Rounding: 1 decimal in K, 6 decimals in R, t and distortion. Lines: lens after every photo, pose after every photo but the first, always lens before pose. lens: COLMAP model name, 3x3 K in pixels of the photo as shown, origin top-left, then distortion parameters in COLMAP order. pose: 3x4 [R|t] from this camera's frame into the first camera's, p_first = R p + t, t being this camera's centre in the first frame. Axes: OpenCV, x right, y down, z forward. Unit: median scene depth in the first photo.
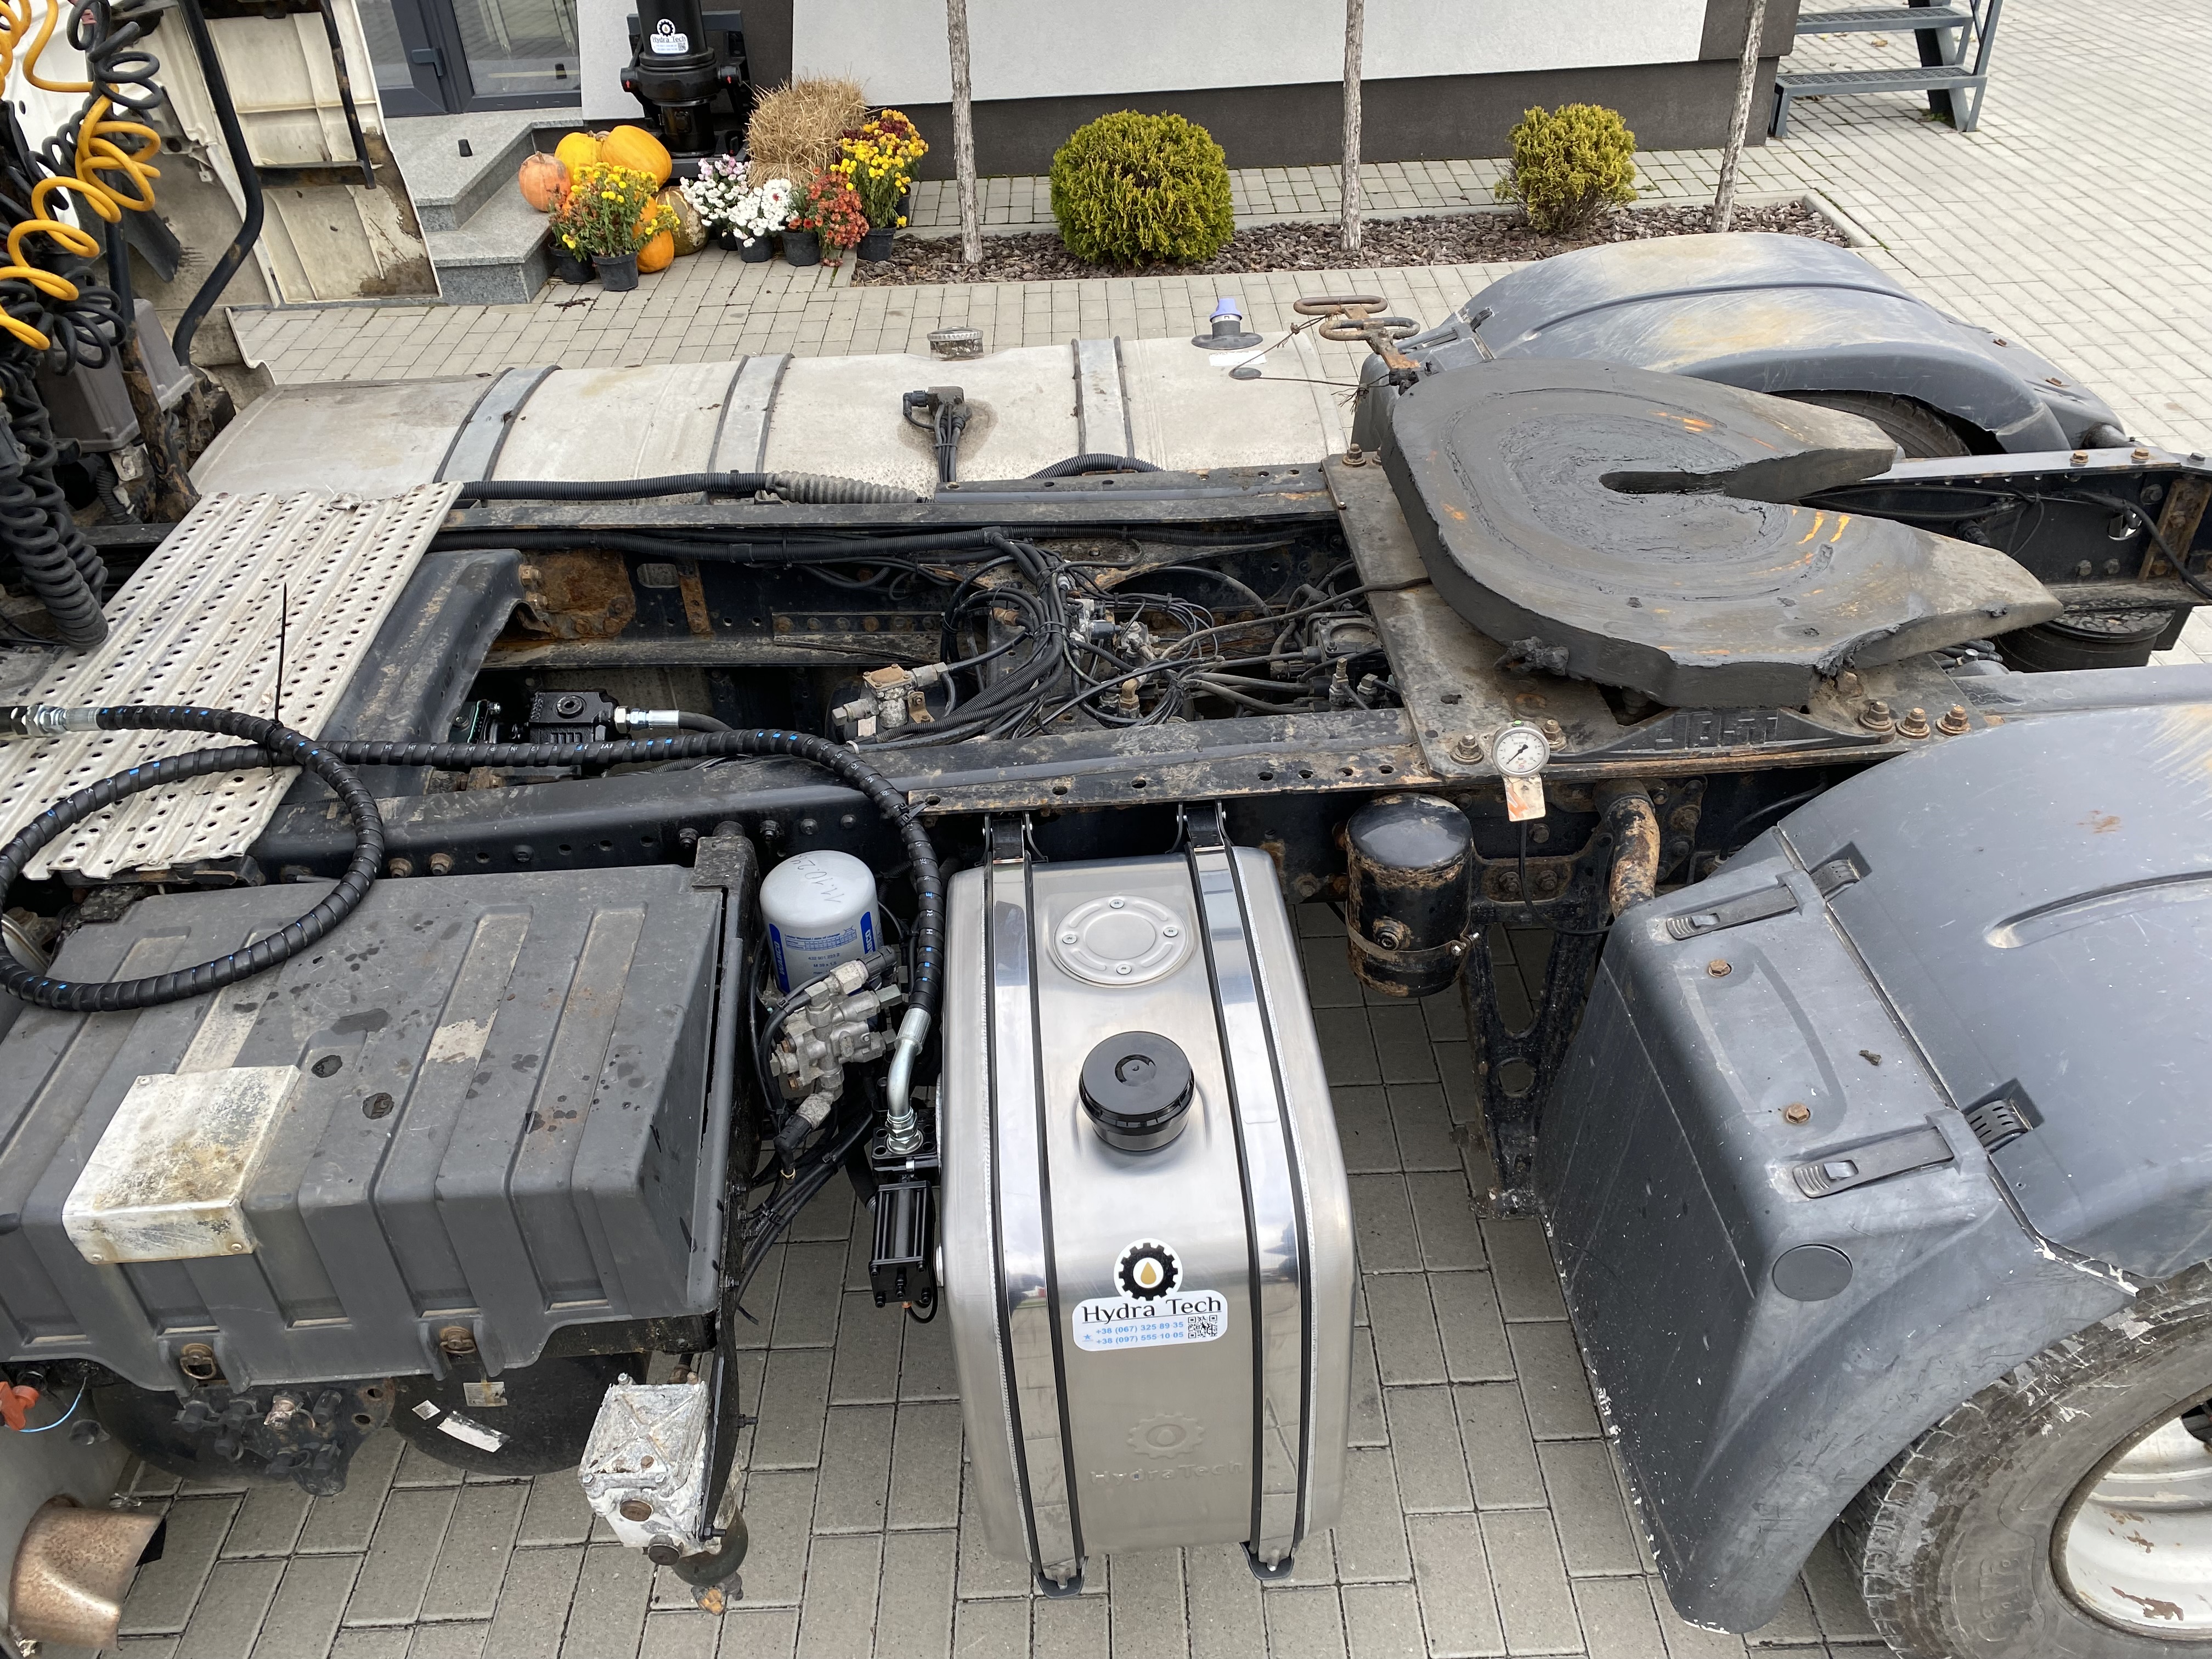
lens RADIAL K [[1702.3, 0, 1090.9], [0, 1702.3, 823.2], [0, 0, 1]] dist [0.030858, -0.029072]
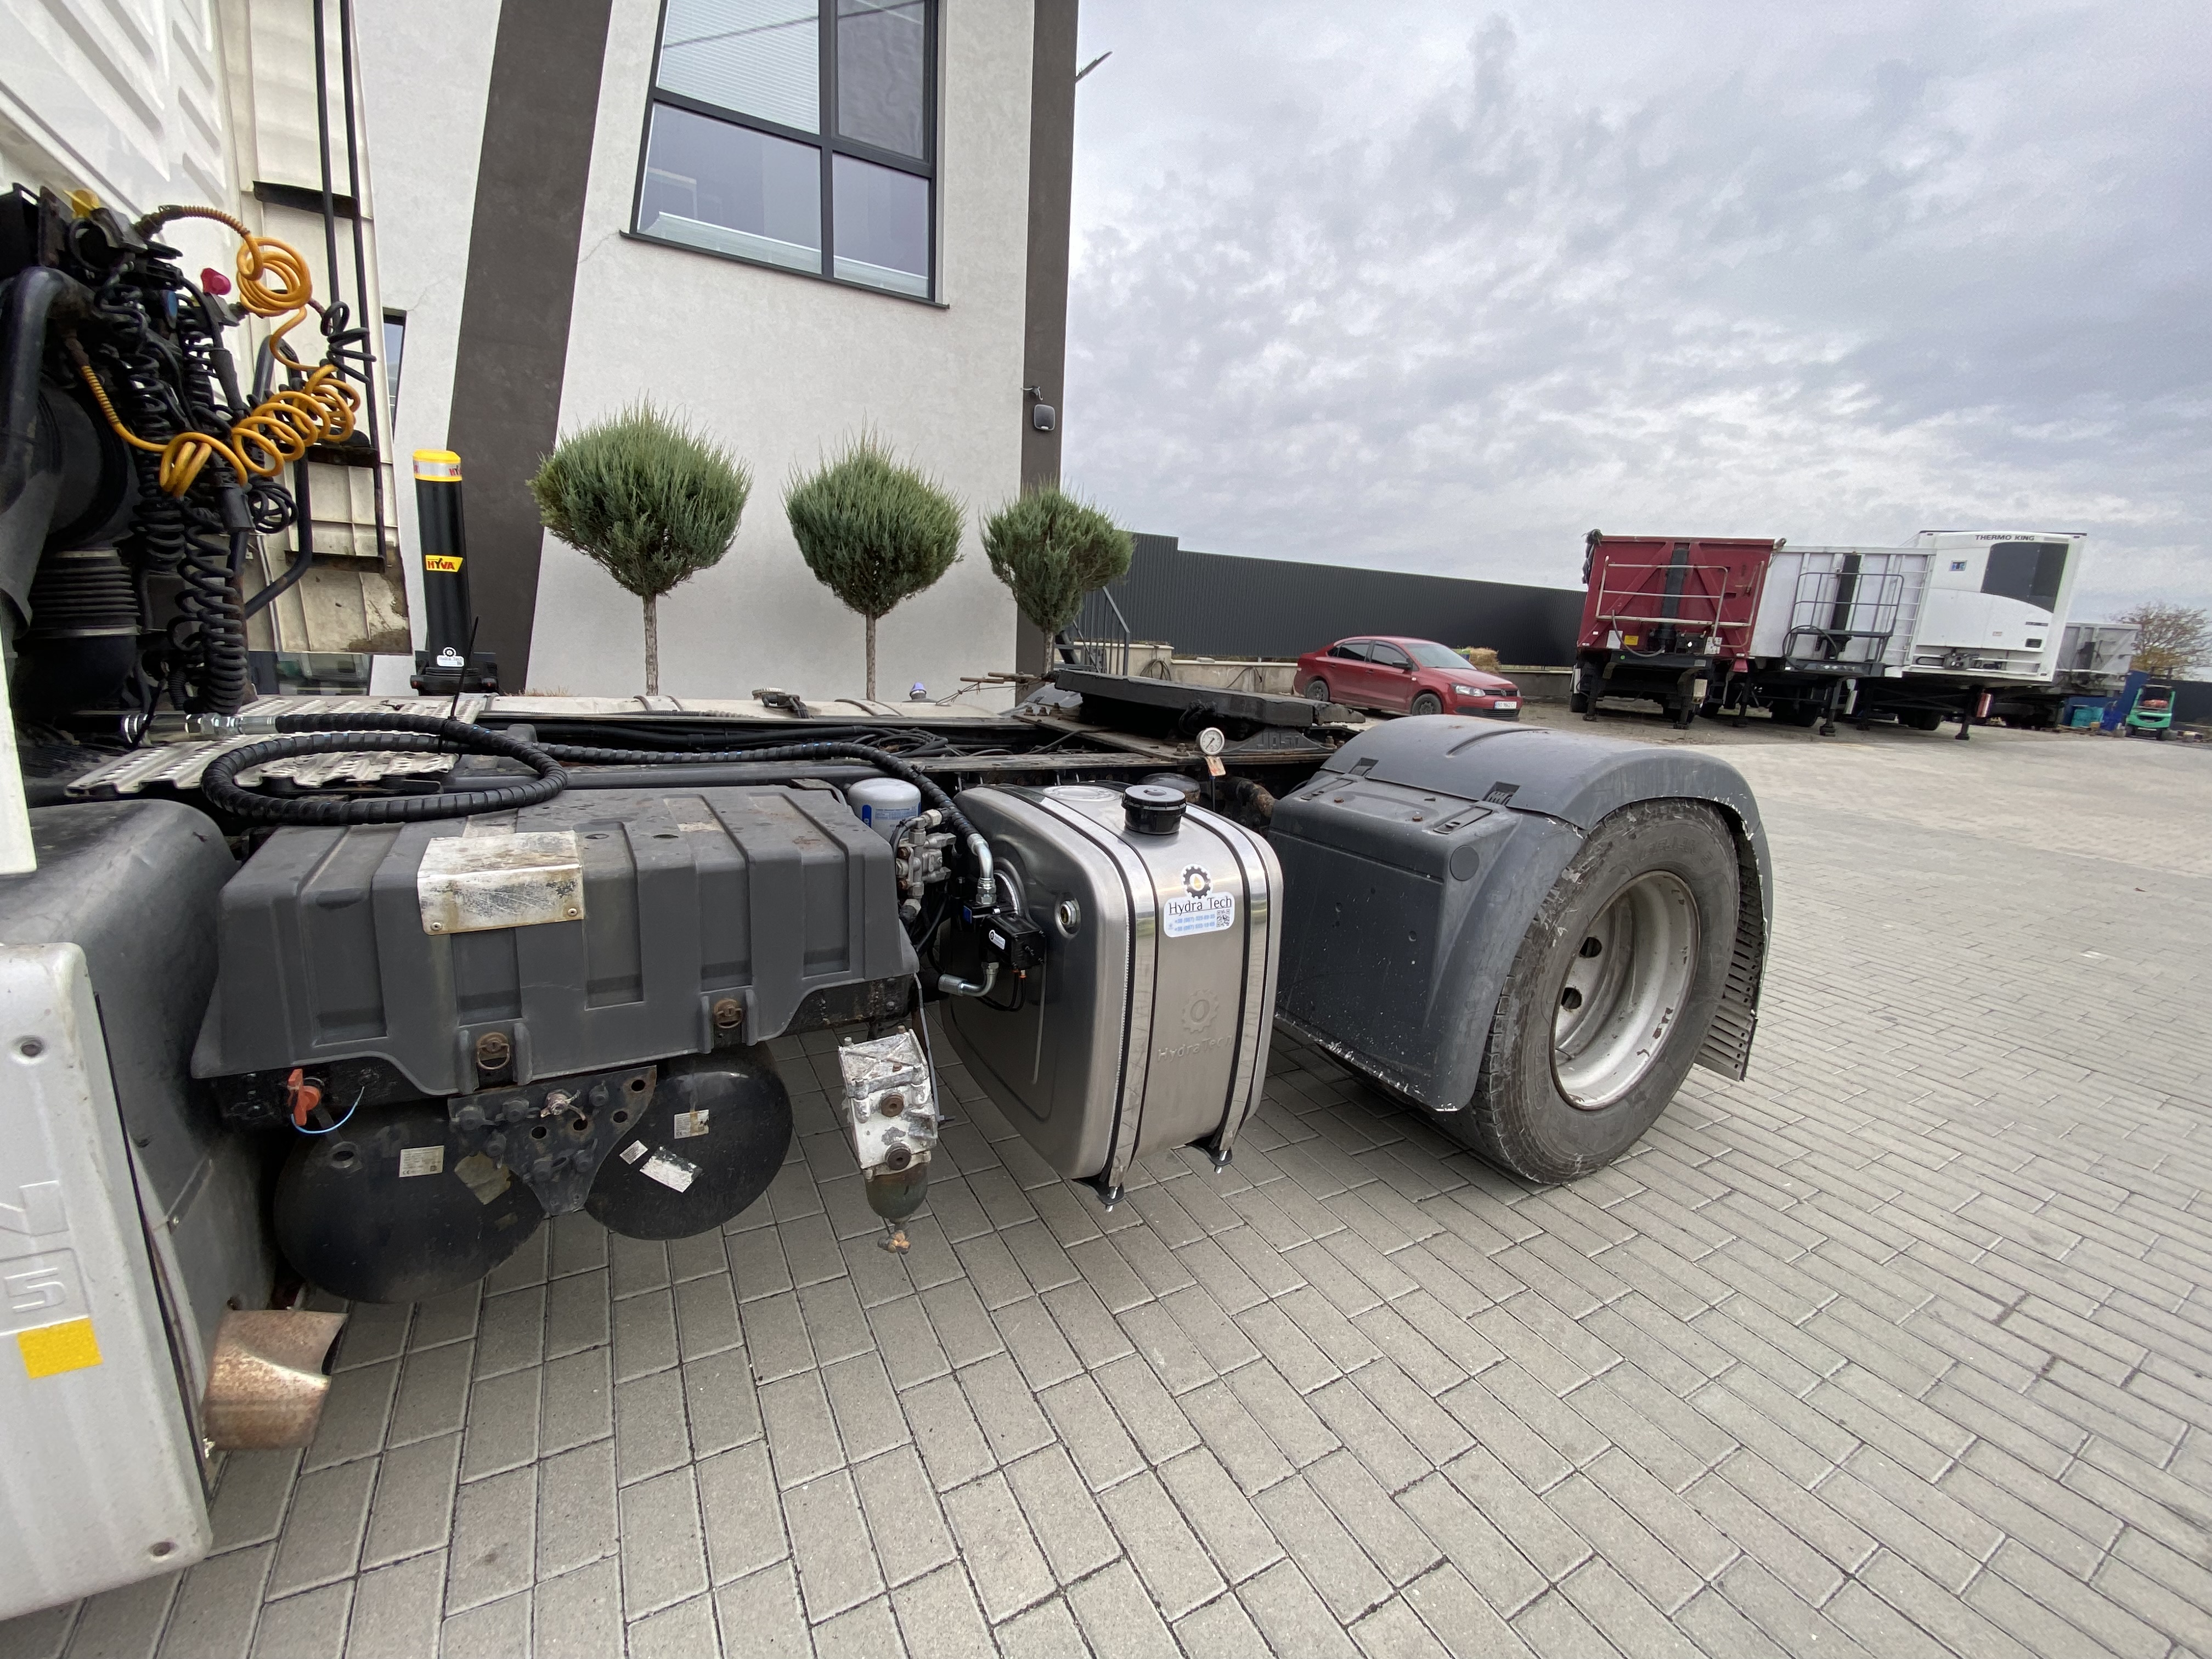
lens RADIAL K [[913.0, 0, 1113.3], [0, 913.0, 810.5], [0, 0, 1]] dist [0.000287, -0.010328]
pose [[0.875194, -0.005620, 0.483739, -0.439961], [0.200646, 0.914089, -0.352395, 0.457539], [-0.440200, 0.405474, 0.801133, 0.244069]]
